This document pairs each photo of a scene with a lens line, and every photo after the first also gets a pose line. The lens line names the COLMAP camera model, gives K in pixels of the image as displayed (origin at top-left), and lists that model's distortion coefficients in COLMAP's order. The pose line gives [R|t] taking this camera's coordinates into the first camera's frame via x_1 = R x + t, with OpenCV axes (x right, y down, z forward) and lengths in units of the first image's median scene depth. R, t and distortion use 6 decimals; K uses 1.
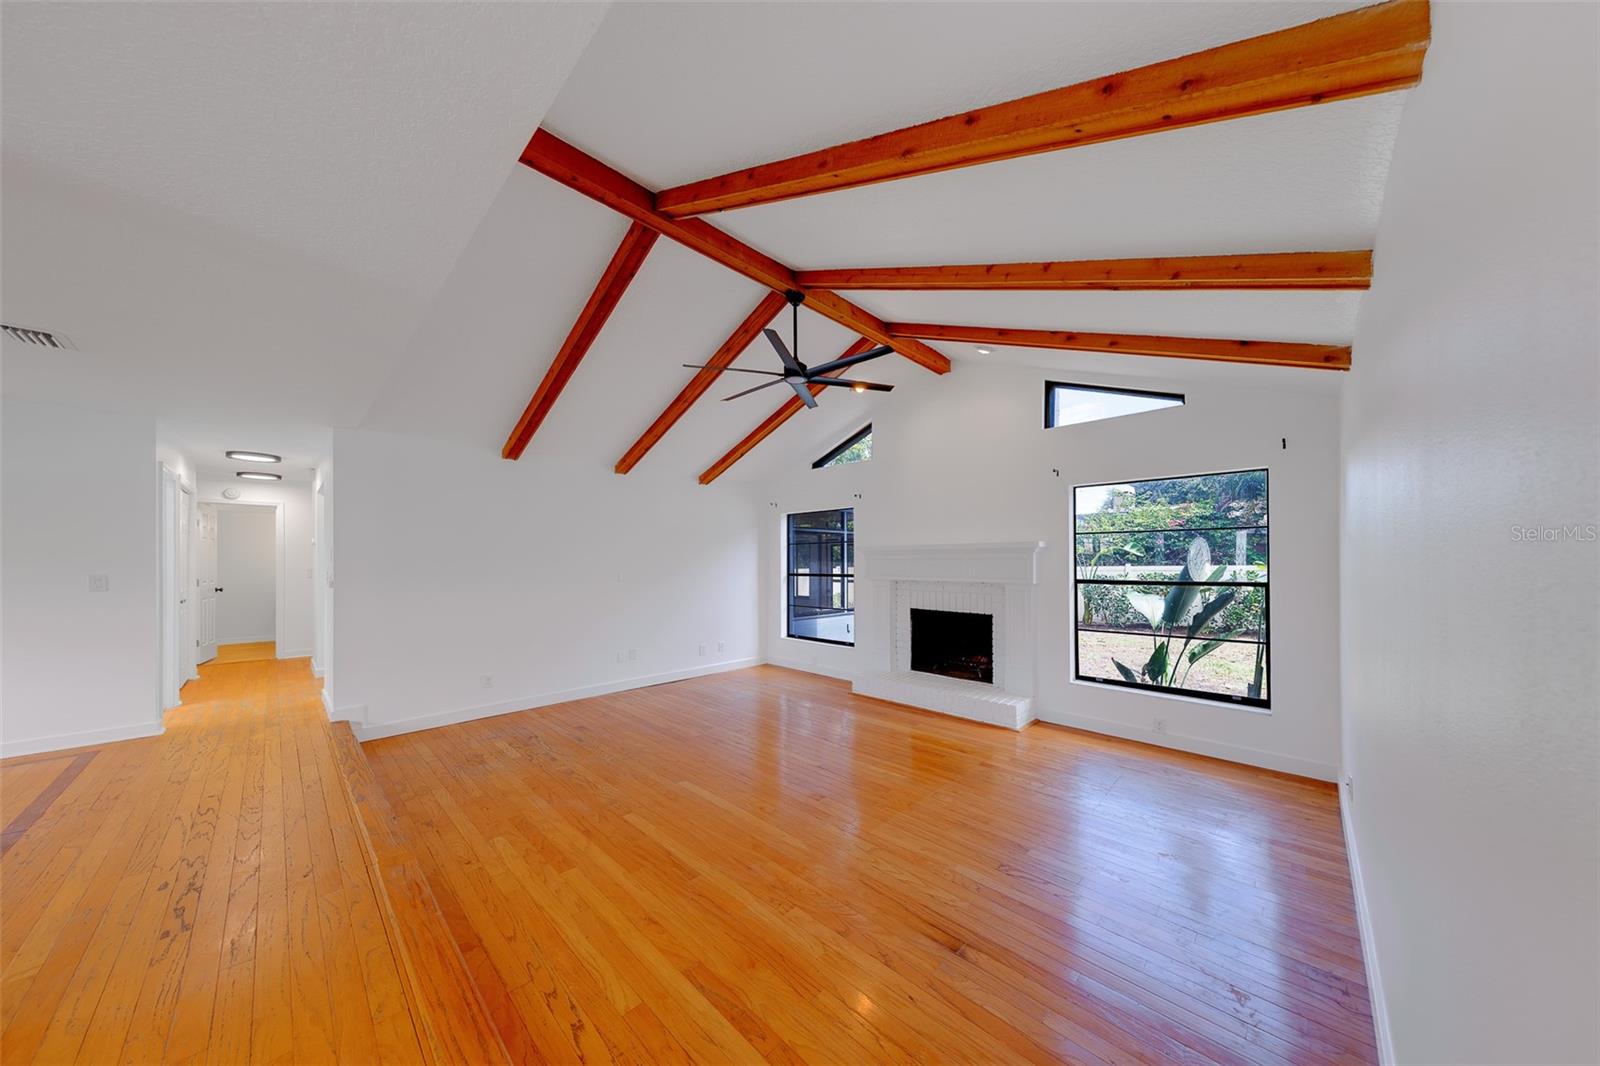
lens RADIAL K [[506.6, 0, 792.9], [0, 506.6, 560.1], [0, 0, 1]] dist [0.012502, -0.000071]
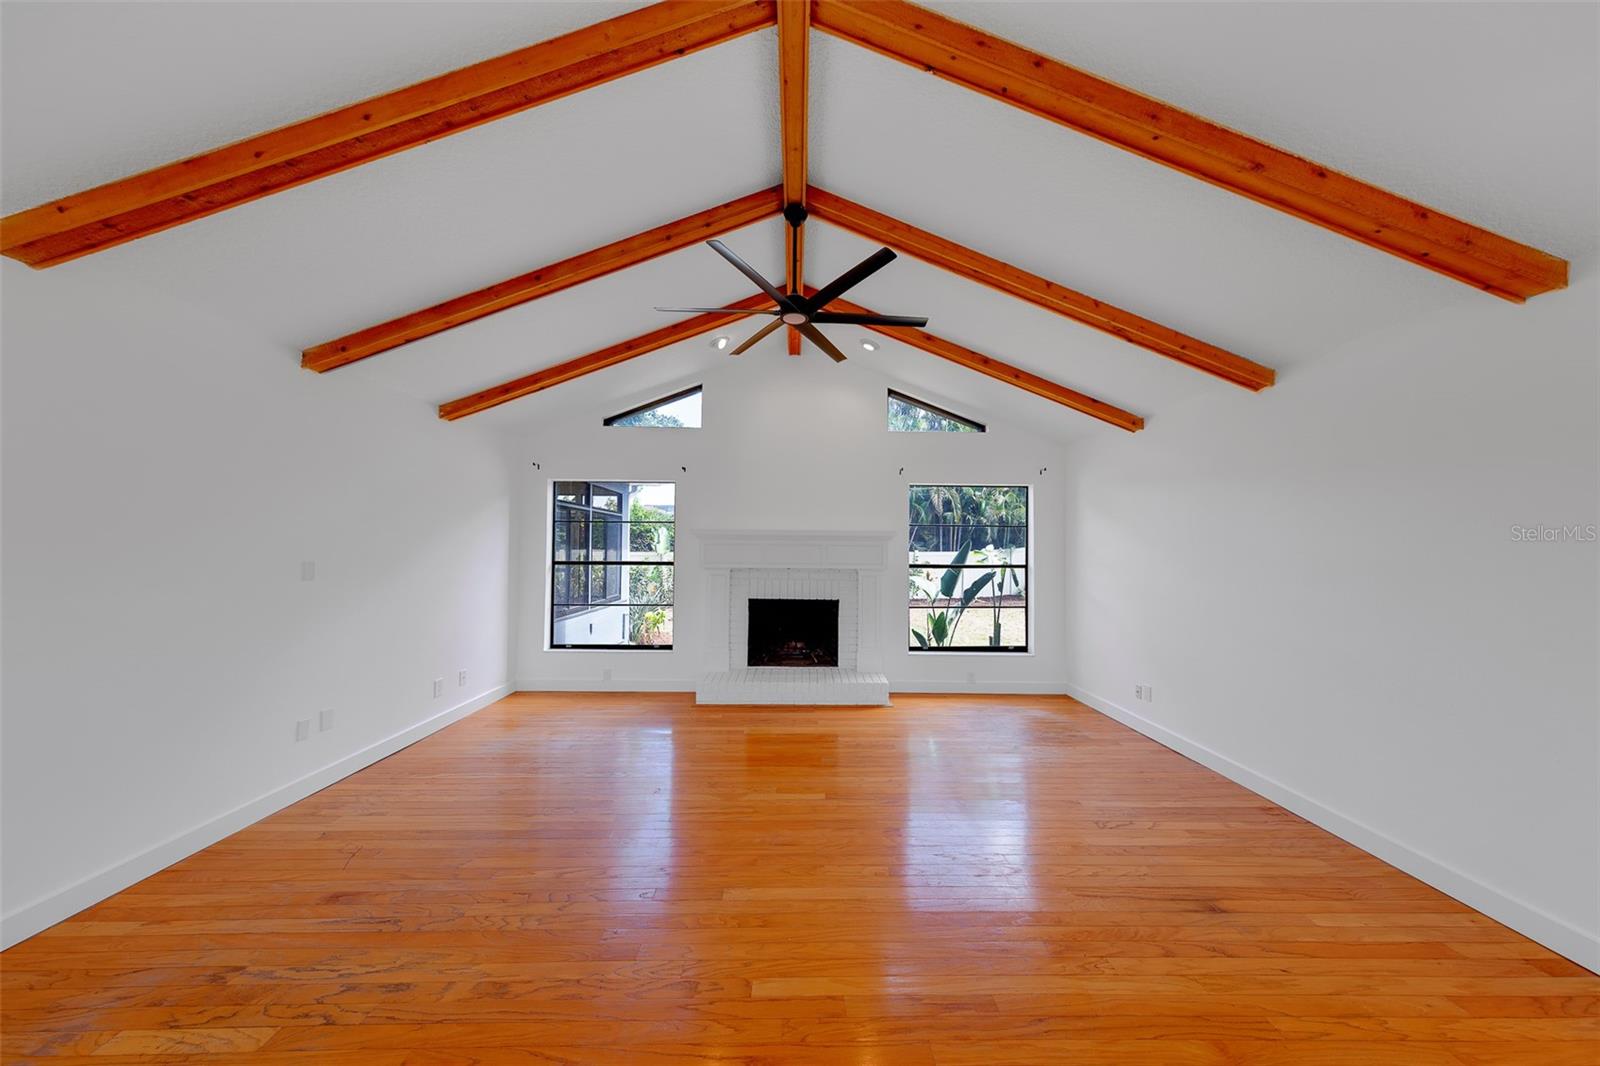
lens RADIAL K [[511.0, 0, 803.8], [0, 511.0, 540.9], [0, 0, 1]] dist [0.009008, -0.000259]
pose [[0.701490, 0.017632, 0.712461, -0.440550], [-0.012645, 0.999844, -0.012293, 0.001217], [-0.712567, -0.000386, 0.701604, 0.344353]]
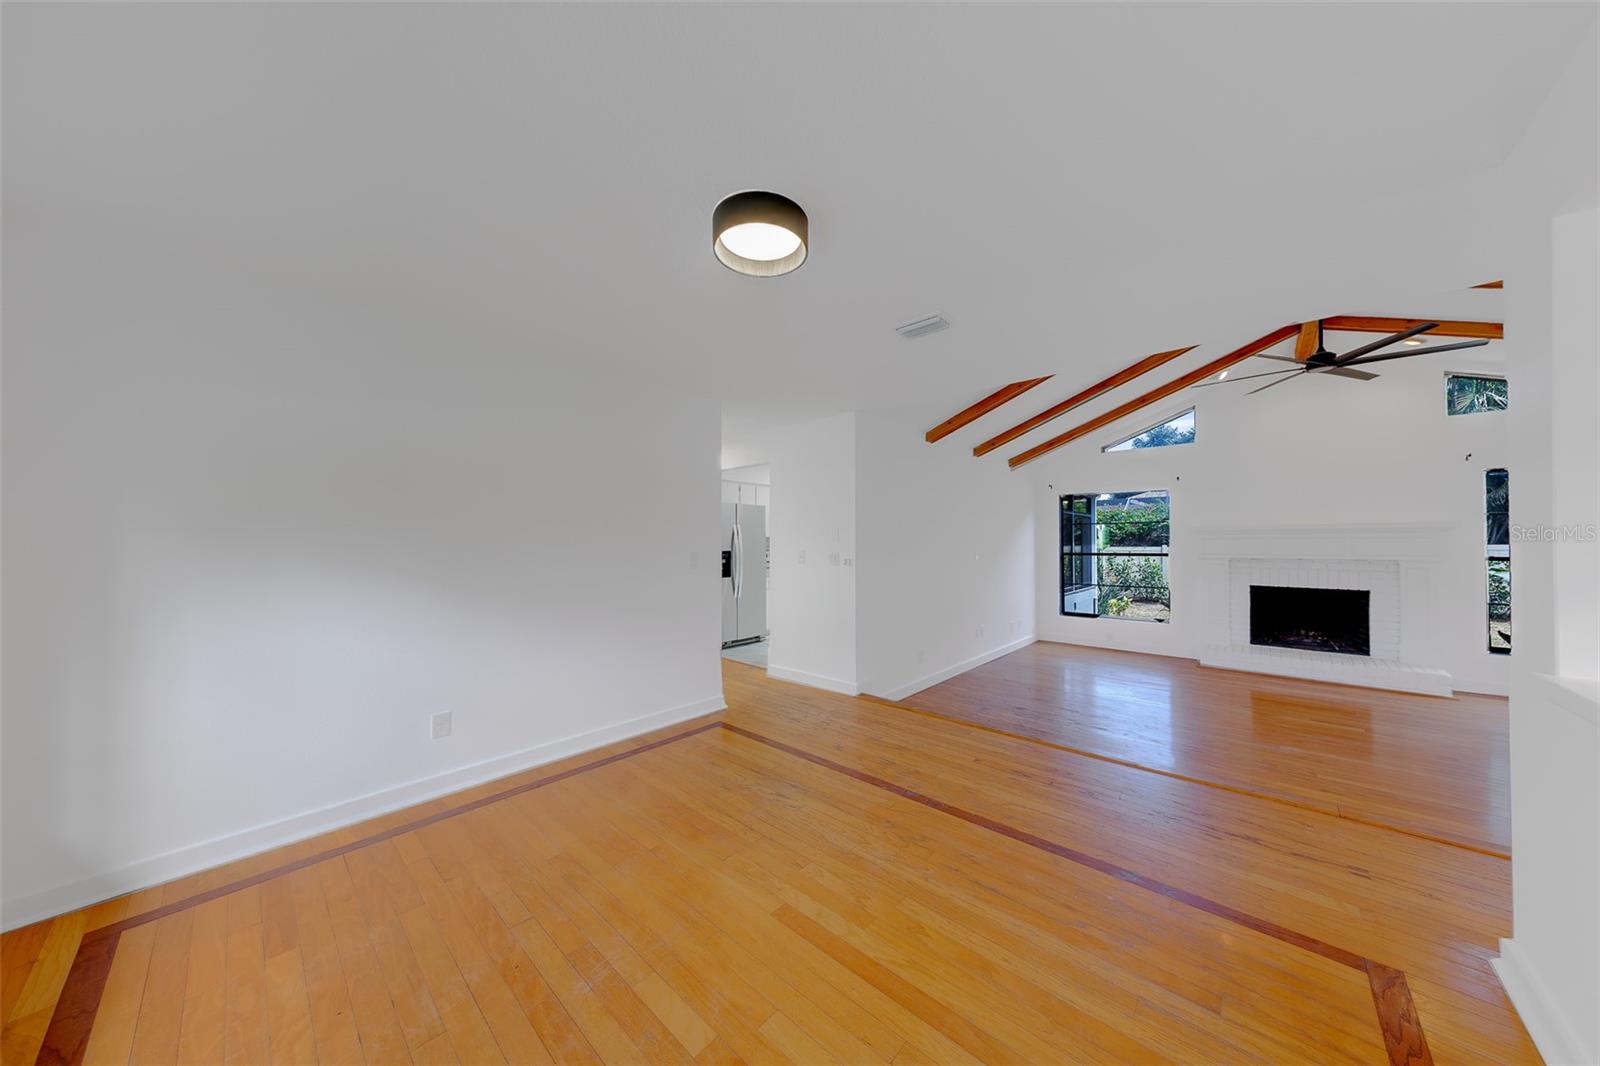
lens RADIAL K [[511.0, 0, 803.8], [0, 511.0, 540.9], [0, 0, 1]] dist [0.009008, -0.000259]
pose [[0.999176, -0.003262, 0.040448, -0.903969], [0.003115, 0.999988, 0.003692, -0.004010], [-0.040460, -0.003563, 0.999175, -0.032041]]
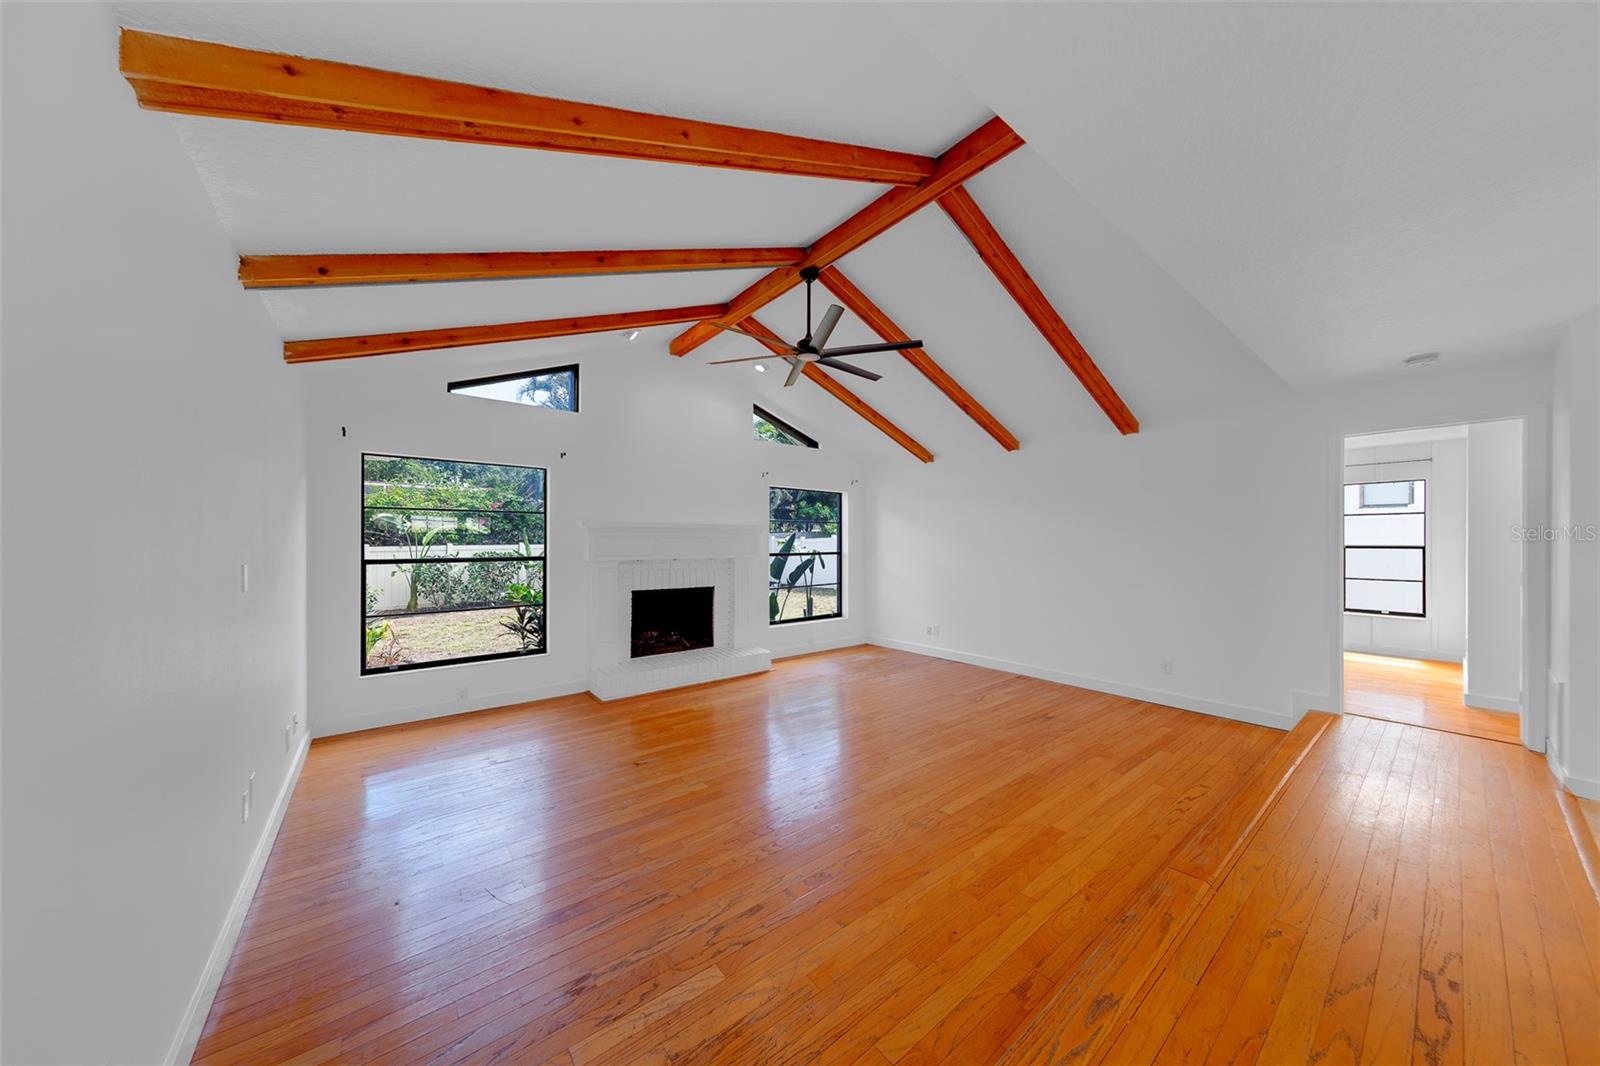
lens RADIAL K [[511.0, 0, 803.8], [0, 511.0, 540.9], [0, 0, 1]] dist [0.009008, -0.000259]
pose [[0.126764, 0.002816, 0.991929, -0.796247], [-0.004815, 0.999986, -0.002224, 0.006577], [-0.991921, -0.004494, 0.126775, 0.706921]]
